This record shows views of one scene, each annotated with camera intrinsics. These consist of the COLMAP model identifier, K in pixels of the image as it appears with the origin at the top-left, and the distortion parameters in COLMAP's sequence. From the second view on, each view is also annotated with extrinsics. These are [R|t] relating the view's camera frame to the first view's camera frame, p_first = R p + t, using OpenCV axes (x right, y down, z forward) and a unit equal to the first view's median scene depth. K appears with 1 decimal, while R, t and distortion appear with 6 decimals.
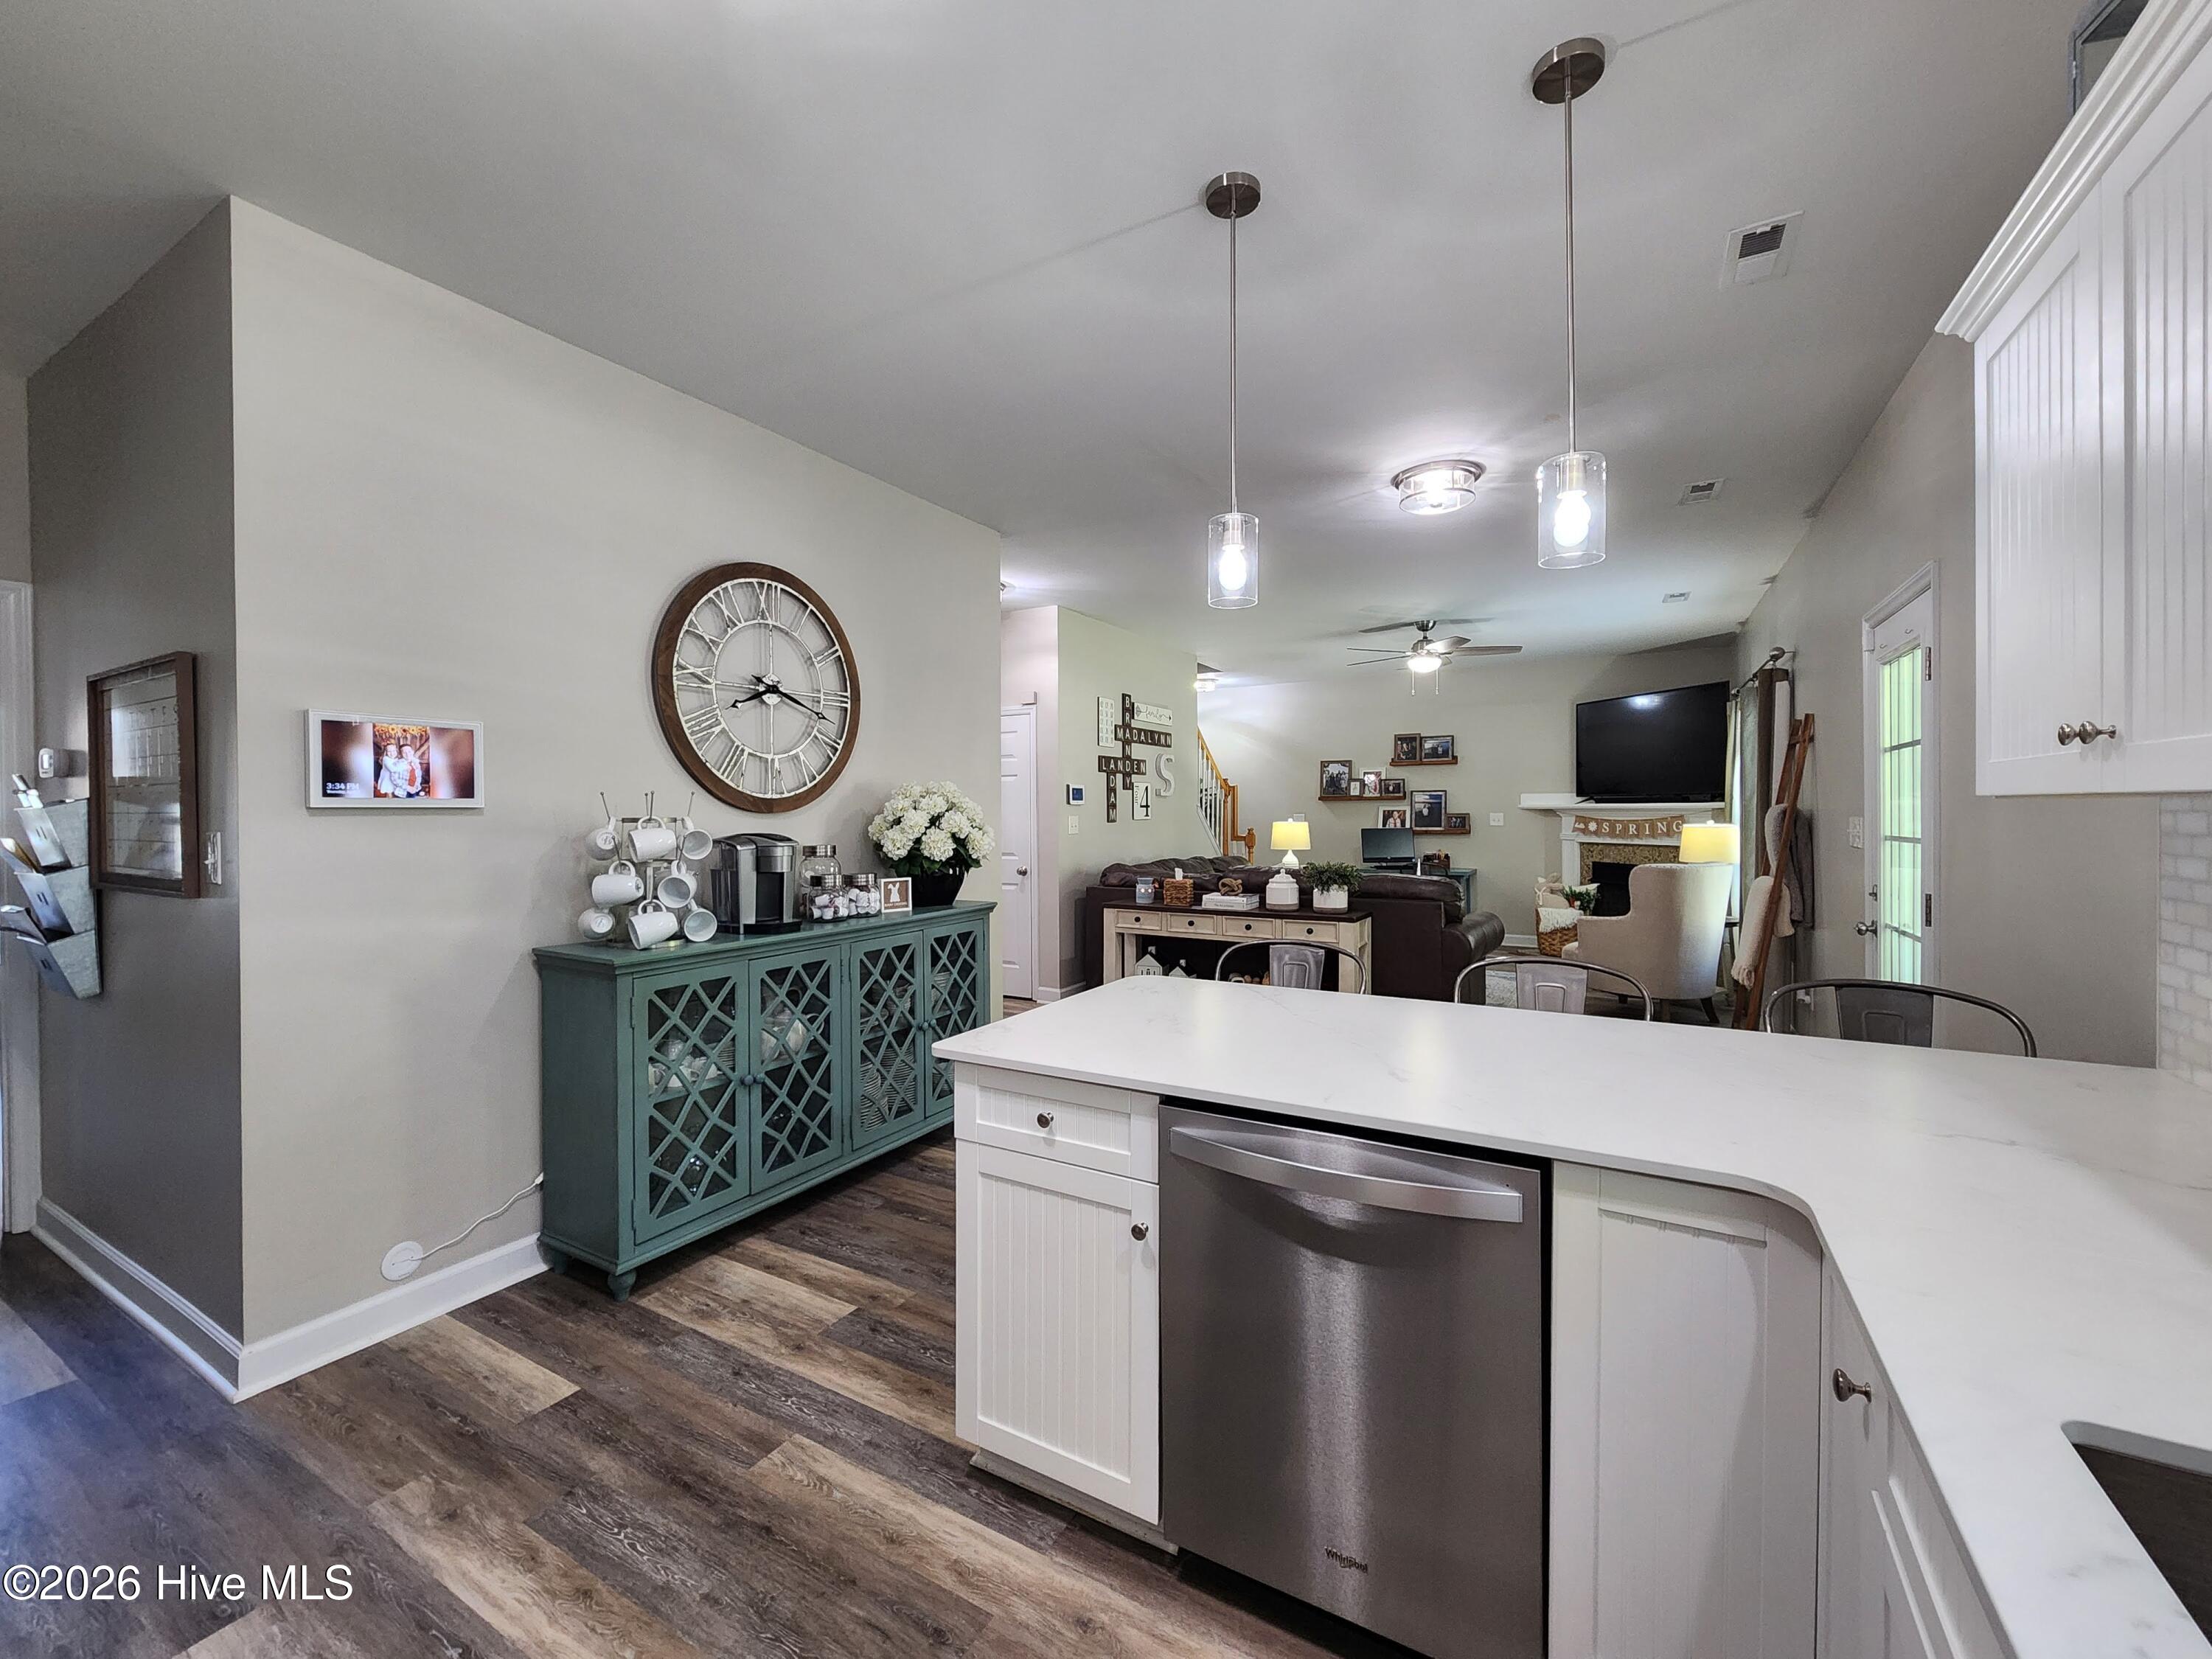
lens RADIAL K [[906.9, 0, 1098.4], [0, 906.9, 824.3], [0, 0, 1]] dist [-0.001368, 0.000118]
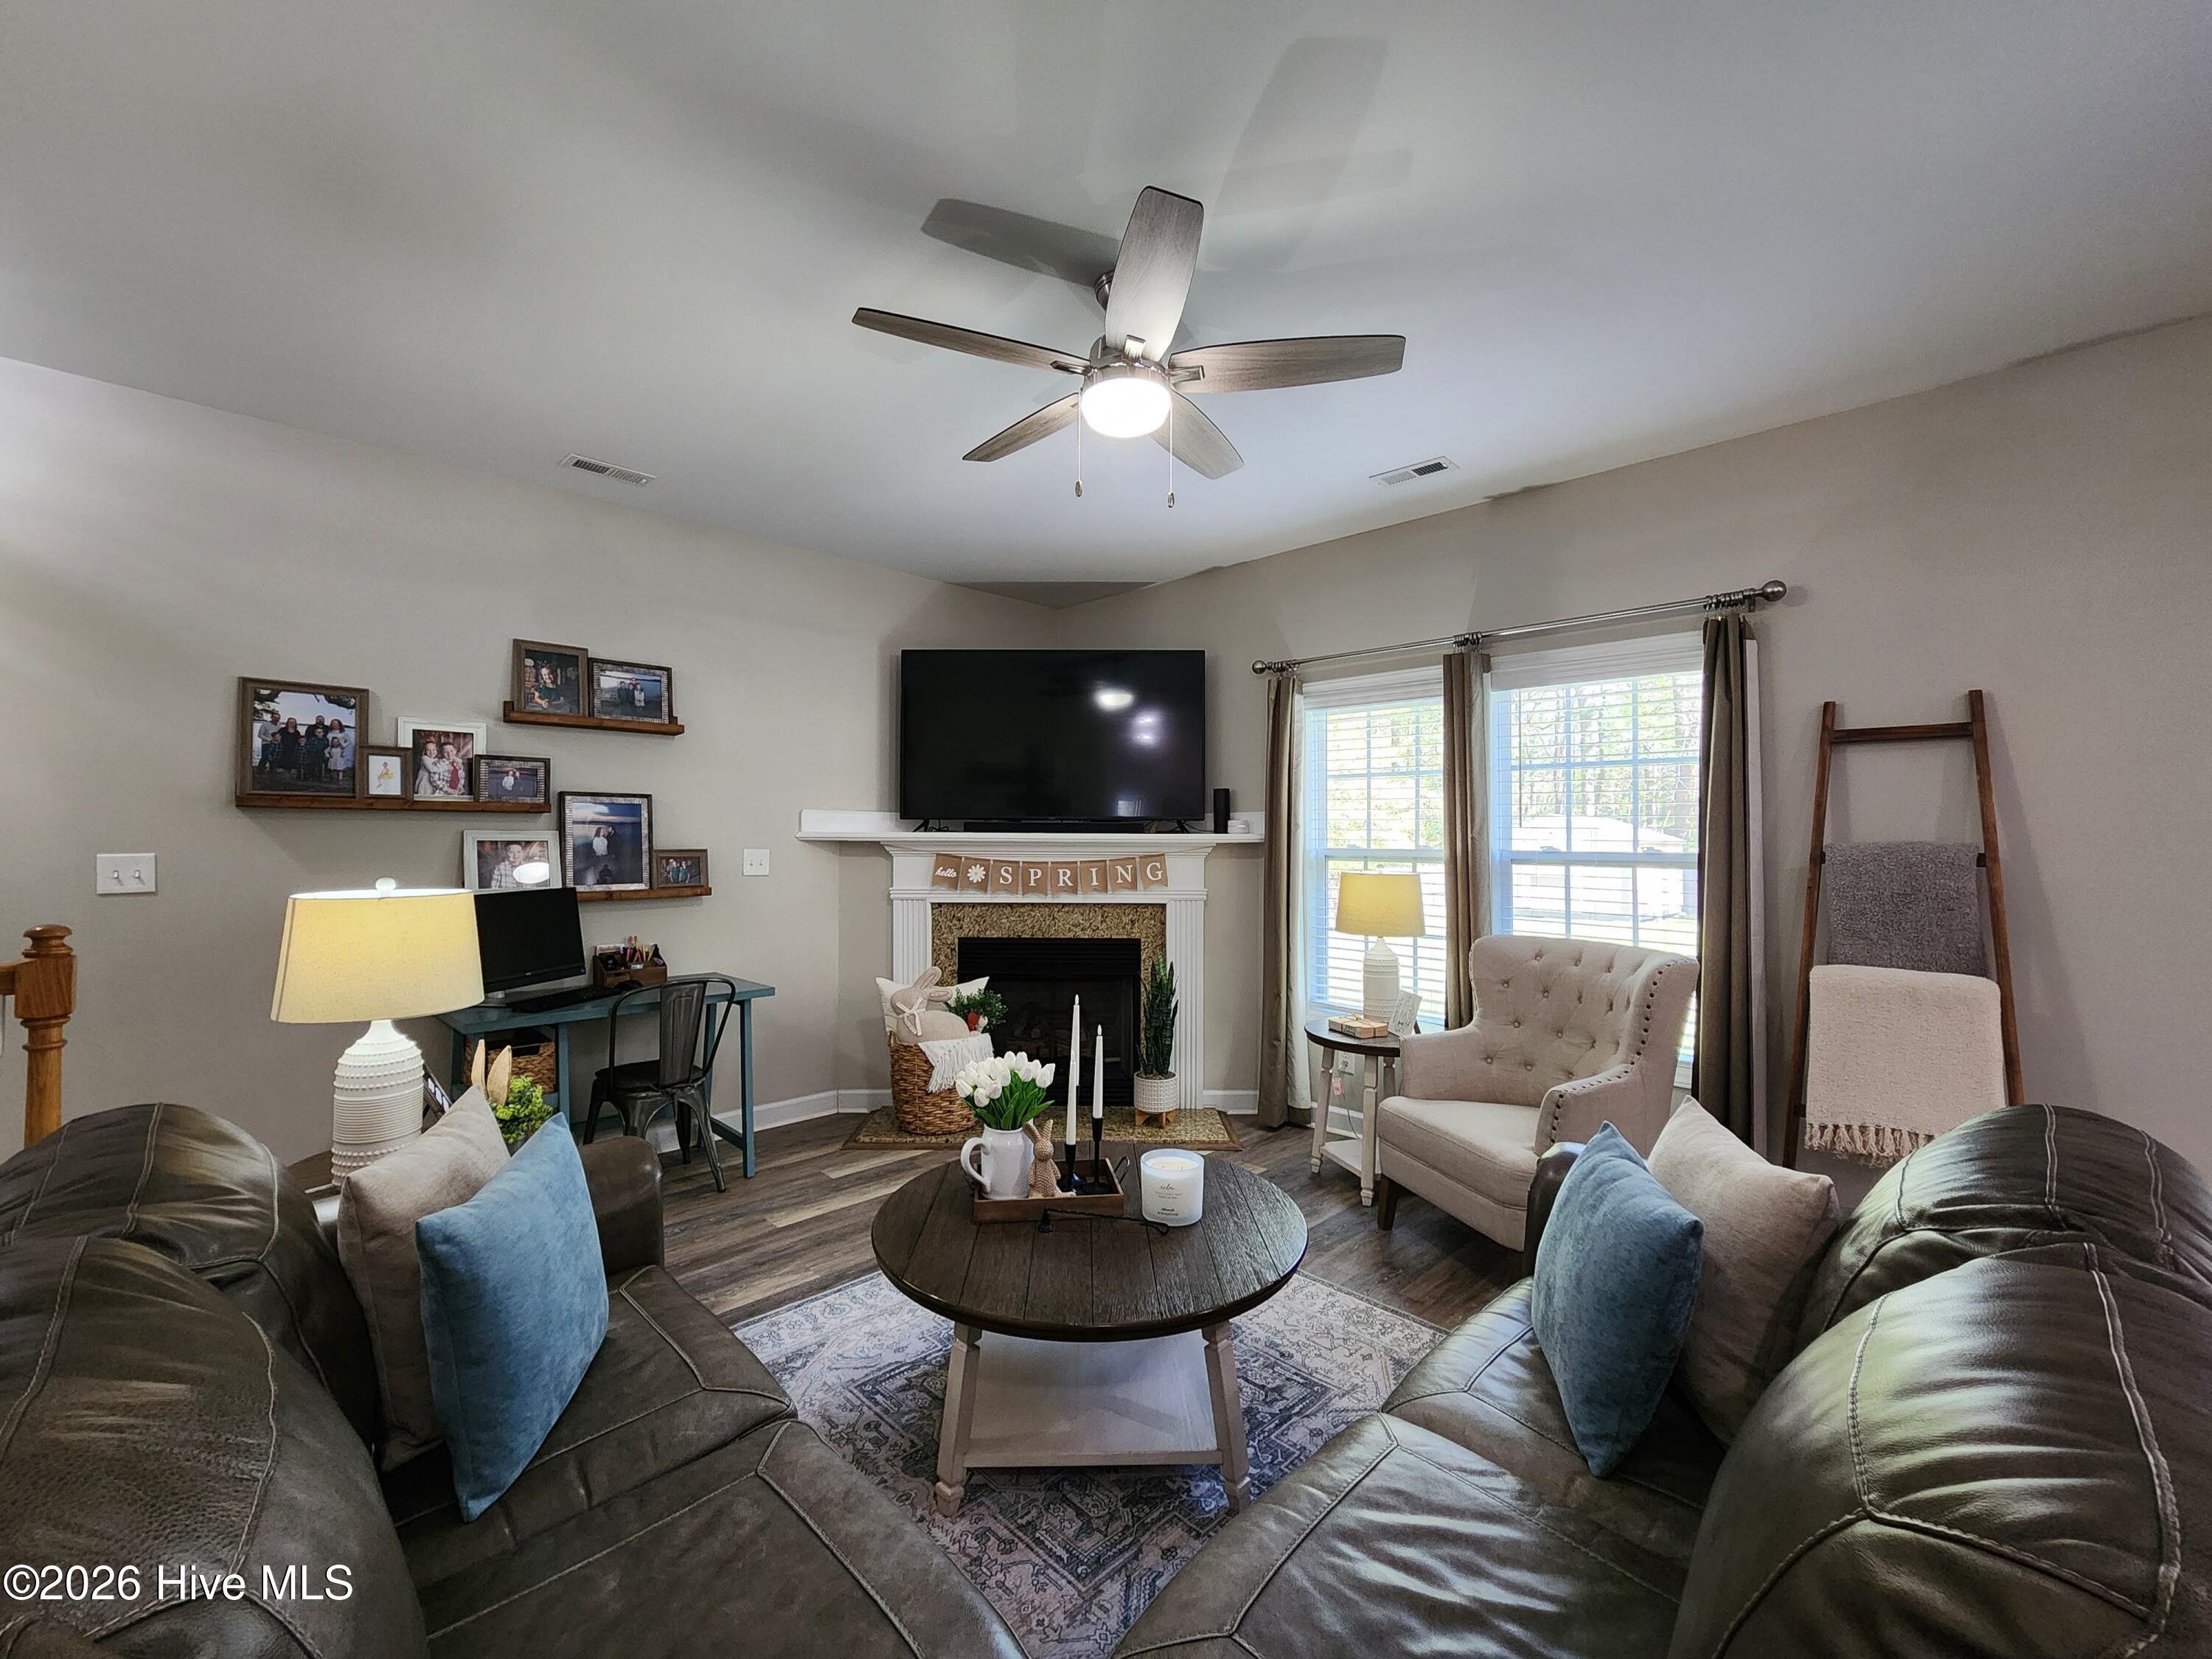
lens RADIAL K [[906.9, 0, 1096.8], [0, 906.9, 825.8], [0, 0, 1]] dist [-0.001368, 0.000118]
pose [[0.255141, 0.019729, 0.966703, 0.032718], [0.007125, 0.999726, -0.022283, -0.013884], [-0.966878, 0.012573, 0.254930, 0.789871]]
